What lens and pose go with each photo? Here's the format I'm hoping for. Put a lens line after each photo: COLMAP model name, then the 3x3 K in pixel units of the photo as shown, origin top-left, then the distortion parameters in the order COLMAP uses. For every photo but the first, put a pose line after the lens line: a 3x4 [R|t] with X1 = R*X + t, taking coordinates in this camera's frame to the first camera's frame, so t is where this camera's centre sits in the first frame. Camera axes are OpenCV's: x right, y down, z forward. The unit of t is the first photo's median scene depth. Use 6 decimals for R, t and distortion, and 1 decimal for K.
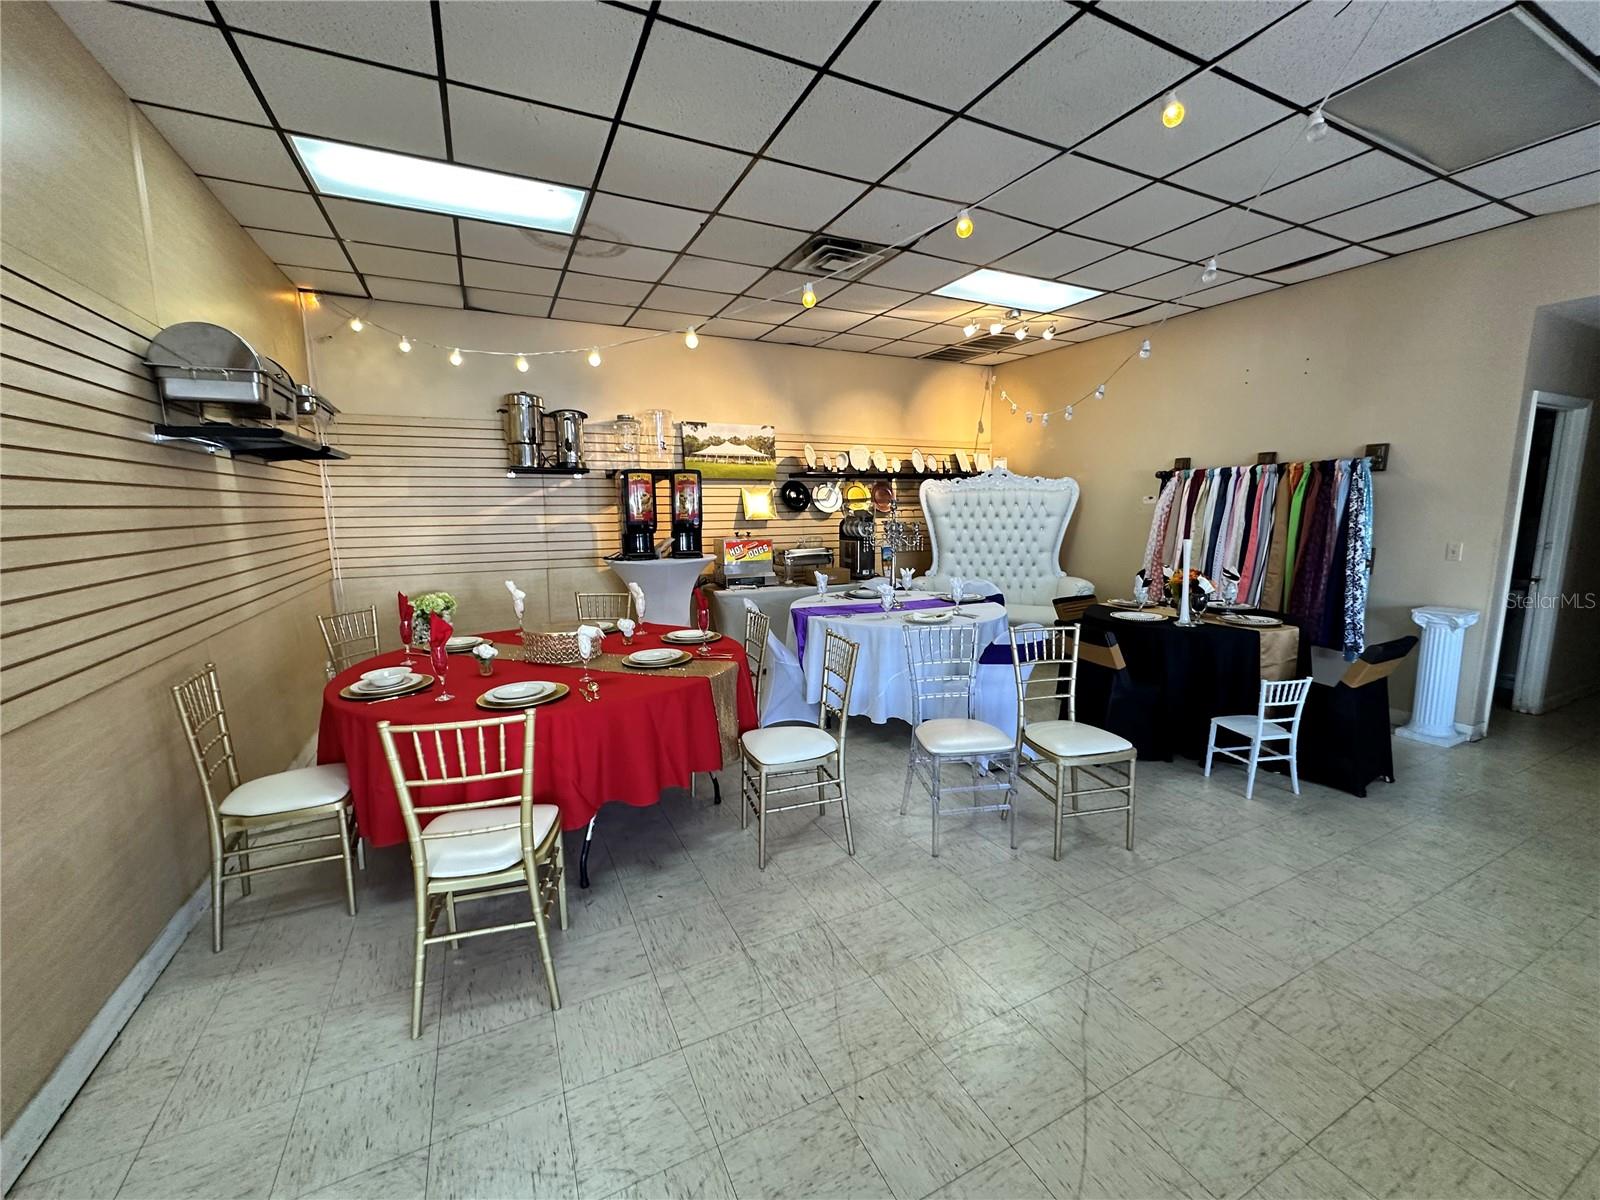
lens RADIAL K [[646.0, 0, 800.0], [0, 646.0, 600.0], [0, 0, 1]] dist [-0.000623, -0.000120]
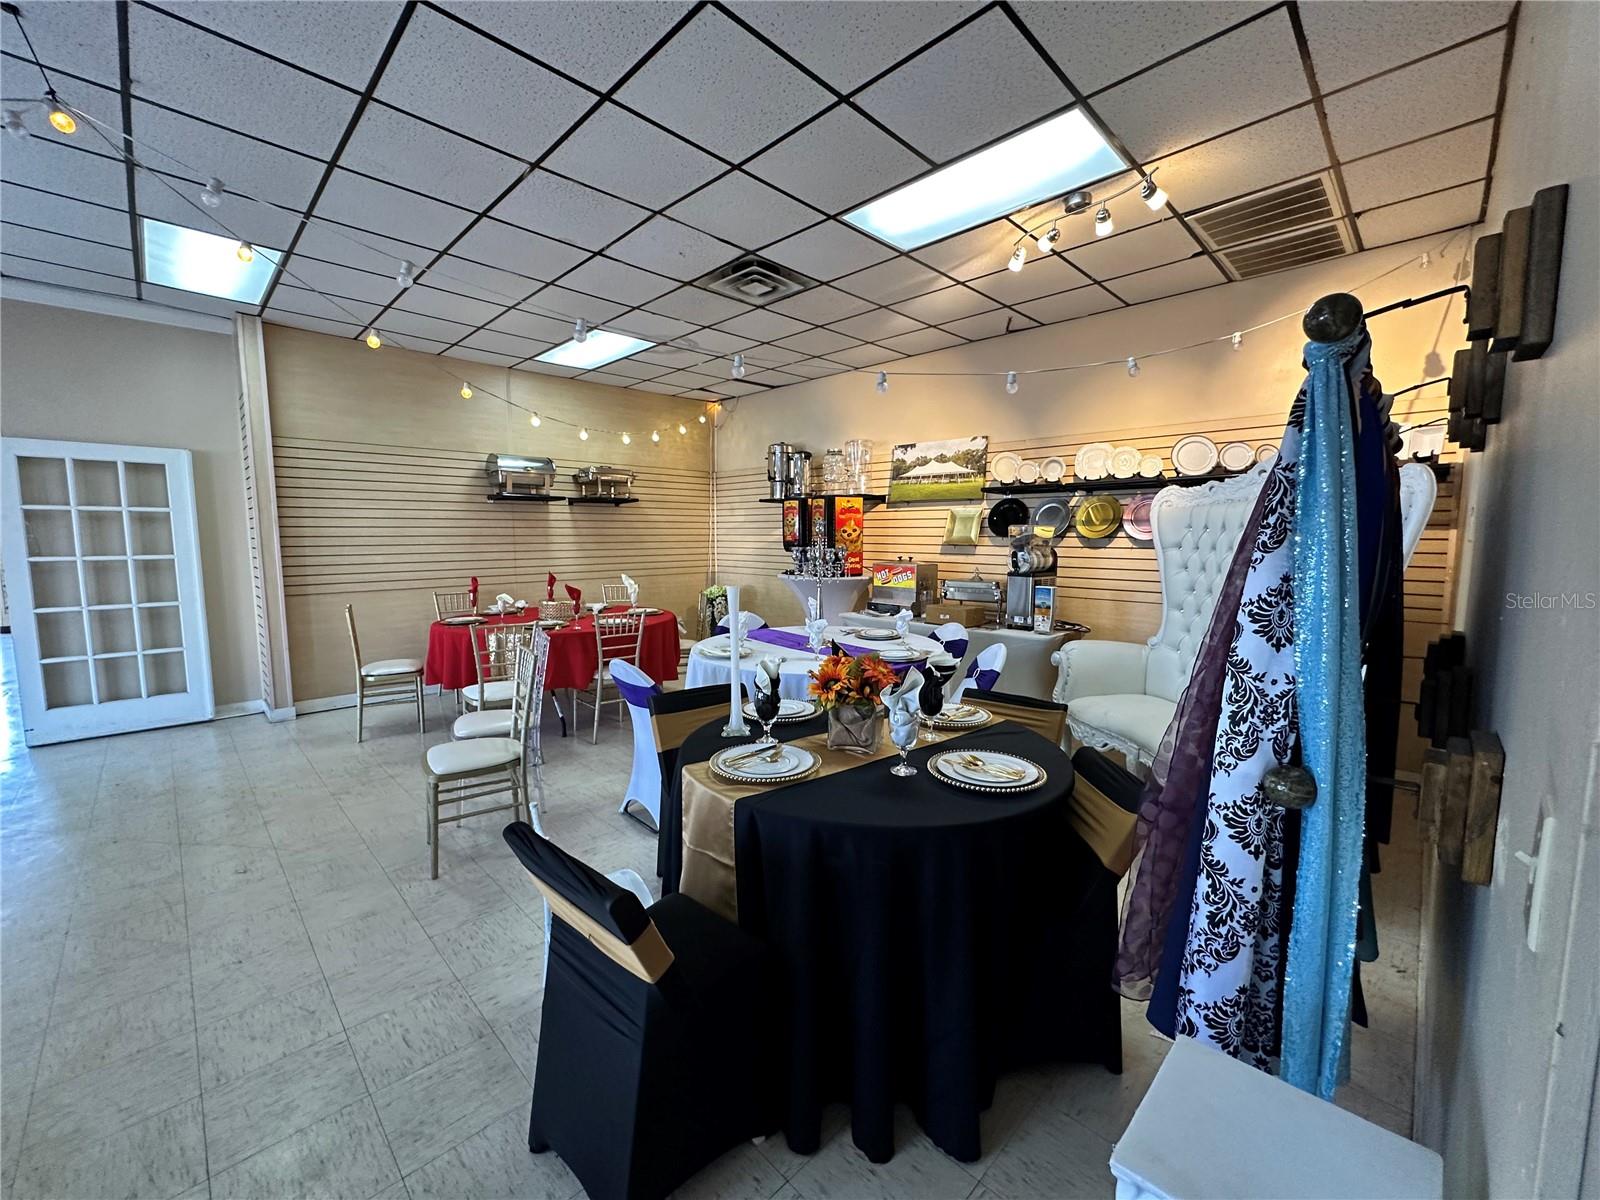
lens RADIAL K [[642.3, 0, 800.0], [0, 642.3, 600.0], [0, 0, 1]] dist [-0.000303, 0.000200]
pose [[0.320280, 0.108090, -0.941136, 0.779400], [-0.141454, 0.987788, 0.065310, -0.085405], [0.936702, 0.112210, 0.331659, 0.575896]]
